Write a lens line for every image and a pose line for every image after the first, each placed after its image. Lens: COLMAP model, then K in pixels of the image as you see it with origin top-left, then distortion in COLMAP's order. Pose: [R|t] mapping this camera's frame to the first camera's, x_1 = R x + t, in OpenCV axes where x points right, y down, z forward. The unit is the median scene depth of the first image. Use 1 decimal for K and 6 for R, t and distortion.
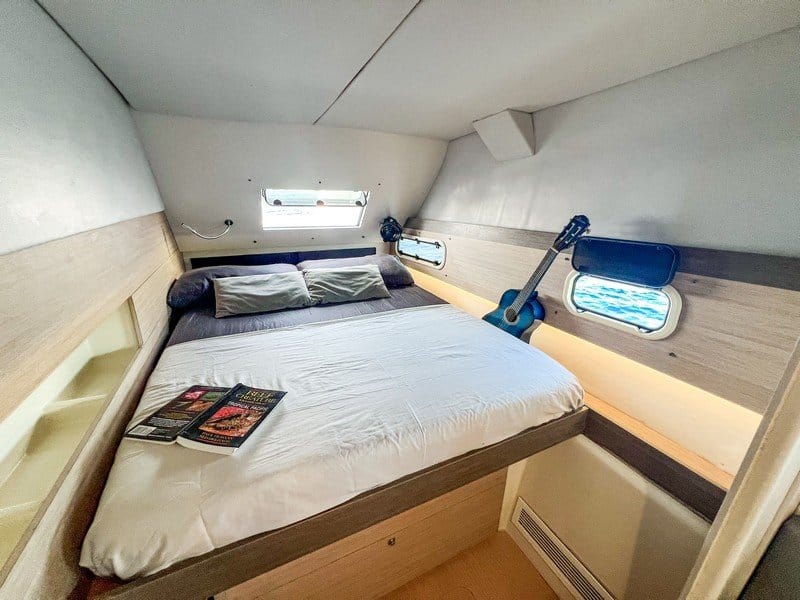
lens RADIAL K [[320.8, 0, 400.0], [0, 320.8, 300.0], [0, 0, 1]] dist [-0.003859, -0.000100]
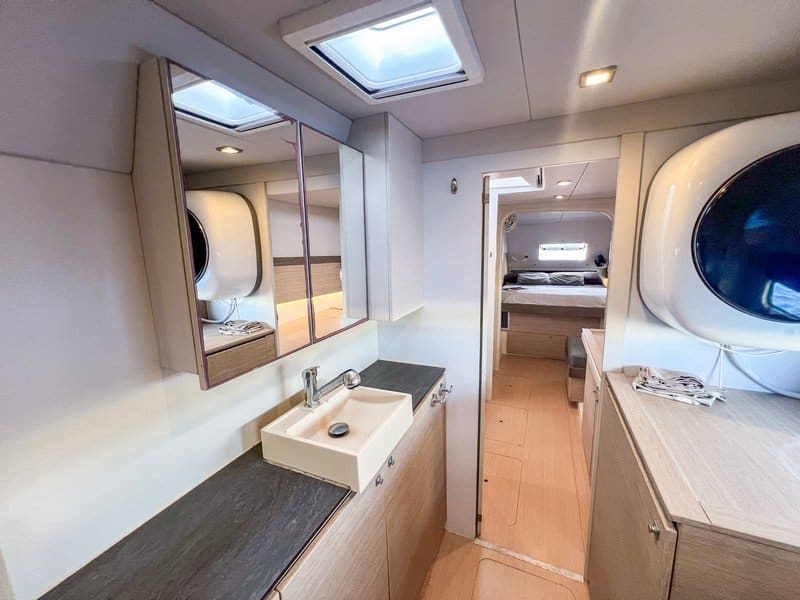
lens RADIAL K [[321.3, 0, 400.0], [0, 321.3, 300.0], [0, 0, 1]] dist [-0.002702, 0.000404]
pose [[0.641422, 0.089152, -0.761991, 0.947114], [-0.202043, 0.977793, -0.055673, 0.518167], [0.740106, 0.189665, 0.645190, -1.584891]]
